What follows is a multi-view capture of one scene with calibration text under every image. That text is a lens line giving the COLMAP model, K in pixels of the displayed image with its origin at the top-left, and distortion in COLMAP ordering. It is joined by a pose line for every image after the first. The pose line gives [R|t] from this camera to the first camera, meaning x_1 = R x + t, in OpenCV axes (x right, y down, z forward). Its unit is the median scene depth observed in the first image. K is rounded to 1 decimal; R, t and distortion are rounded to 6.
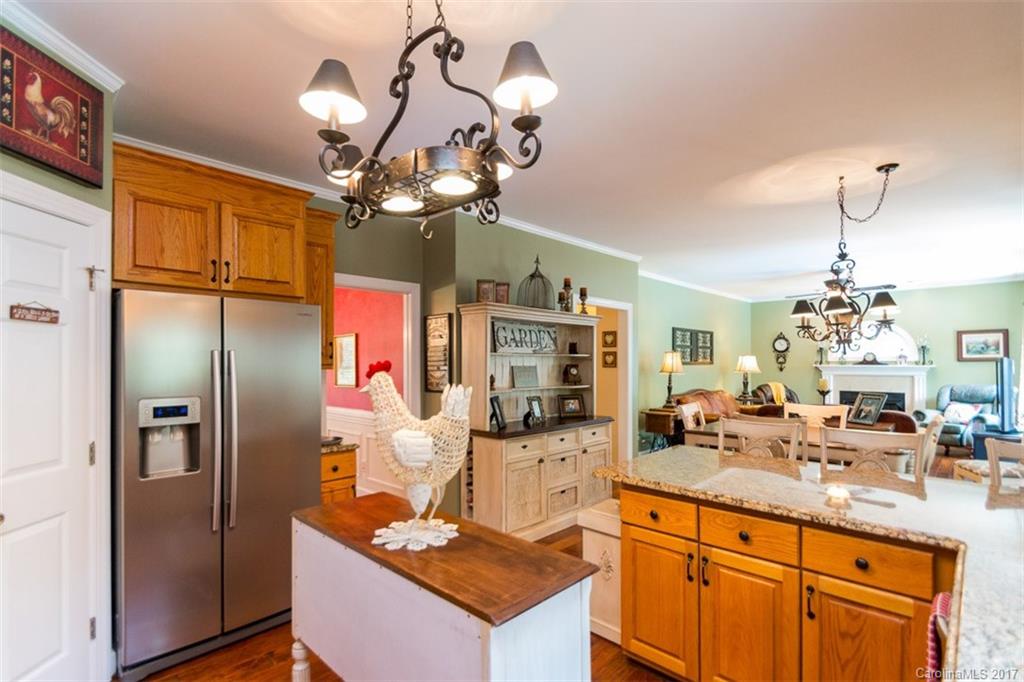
lens RADIAL K [[482.5, 0, 509.9], [0, 482.5, 356.3], [0, 0, 1]] dist [-0.001518, -0.001708]
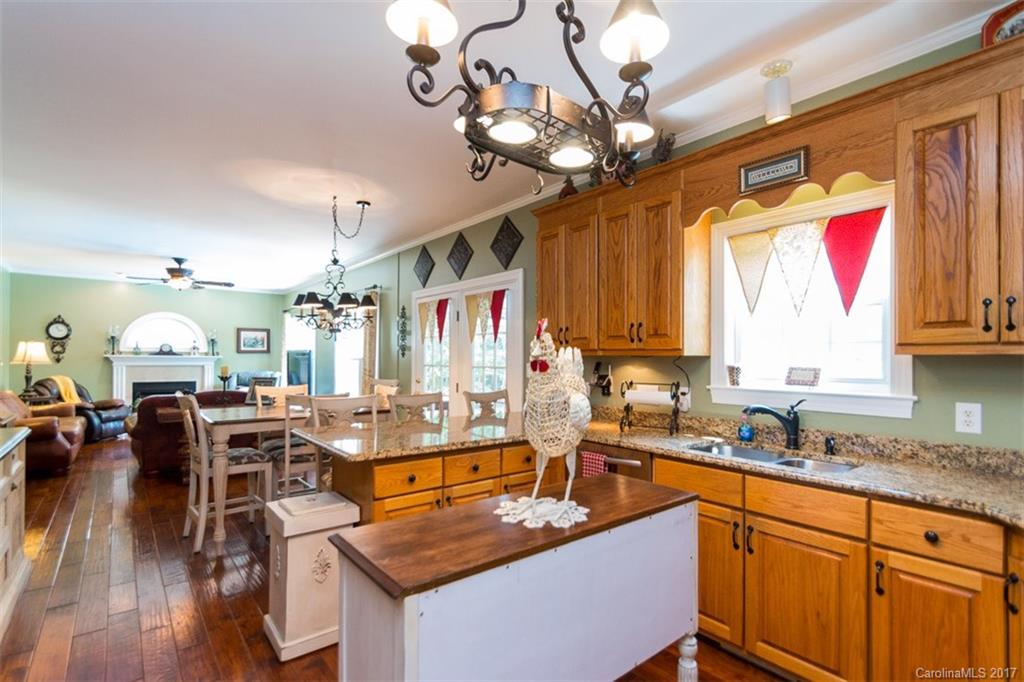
lens RADIAL K [[482.5, 0, 509.9], [0, 482.5, 356.3], [0, 0, 1]] dist [-0.001518, -0.001708]
pose [[0.118702, 0.008496, 0.992894, -0.191880], [-0.018314, 0.999812, -0.006365, 0.013667], [-0.992761, -0.017428, 0.118835, 0.164247]]
